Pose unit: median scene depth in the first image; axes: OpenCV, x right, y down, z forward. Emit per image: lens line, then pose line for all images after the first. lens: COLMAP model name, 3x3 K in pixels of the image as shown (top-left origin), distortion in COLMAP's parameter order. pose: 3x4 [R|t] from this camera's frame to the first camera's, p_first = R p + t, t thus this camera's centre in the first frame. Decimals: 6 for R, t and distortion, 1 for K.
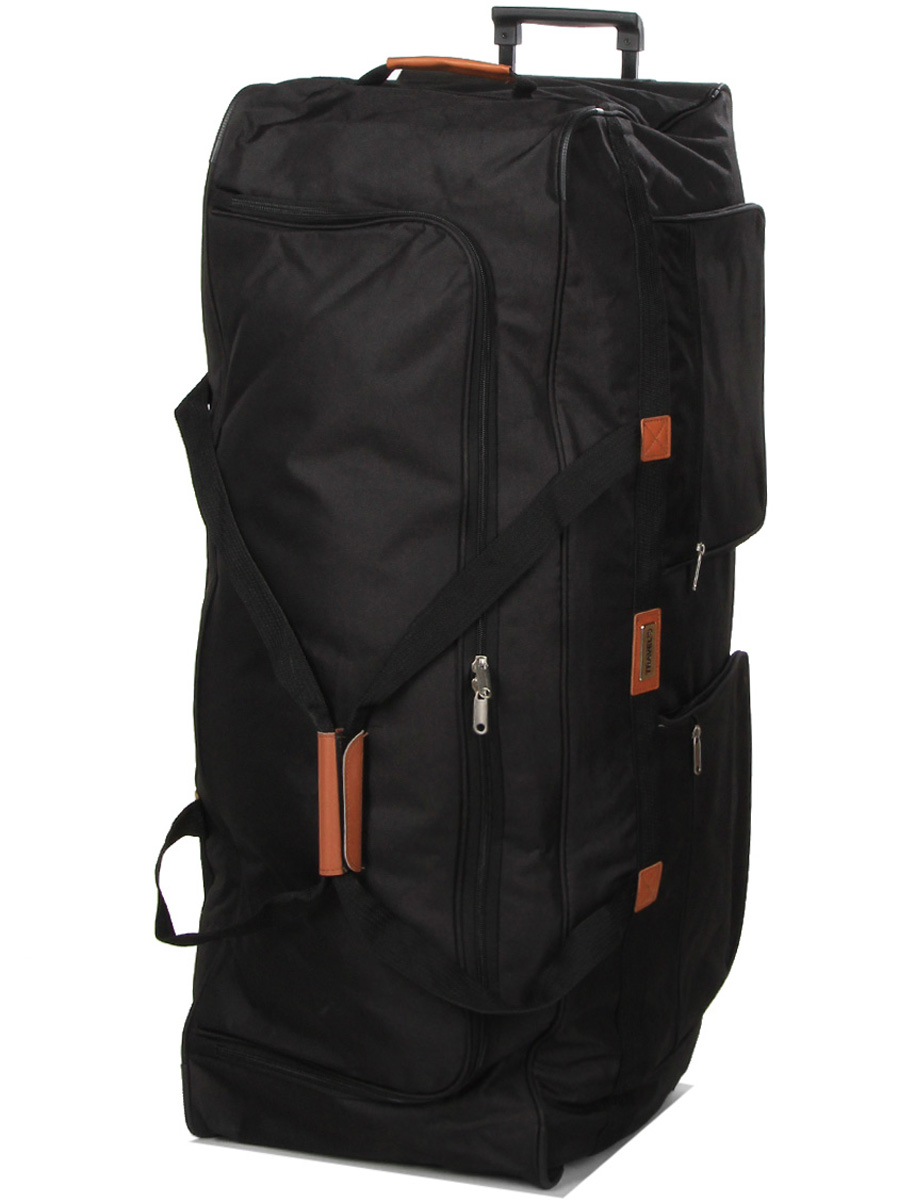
lens RADIAL K [[812.9, 0, 450.0], [0, 812.9, 600.0], [0, 0, 1]] dist [-0.031260, -0.002046]
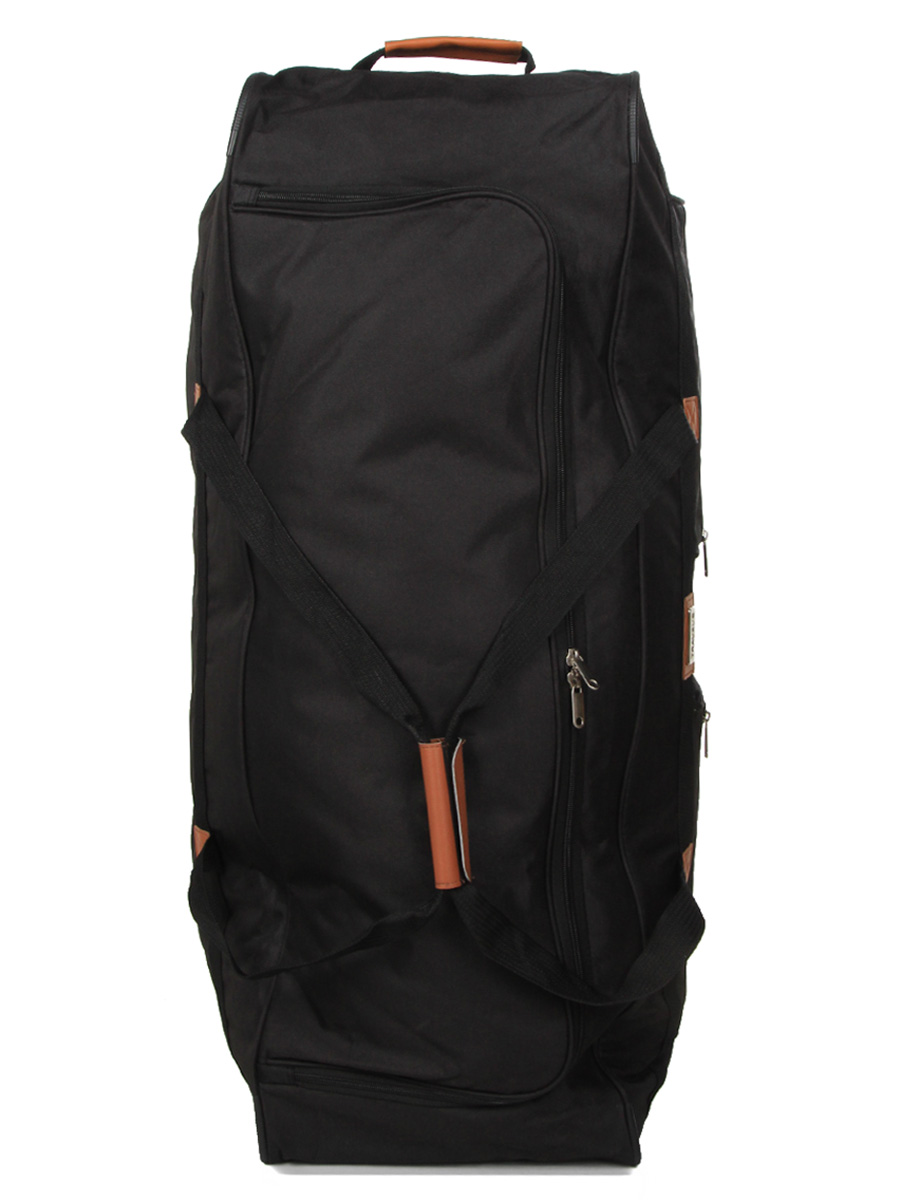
lens RADIAL K [[807.6, 0, 450.7], [0, 807.6, 640.3], [0, 0, 1]] dist [0.000760, -0.091112]
pose [[0.993435, -0.104609, 0.046291, -0.156521], [0.102650, 0.993794, 0.042848, 0.002744], [-0.050486, -0.037815, 0.998009, 0.043747]]
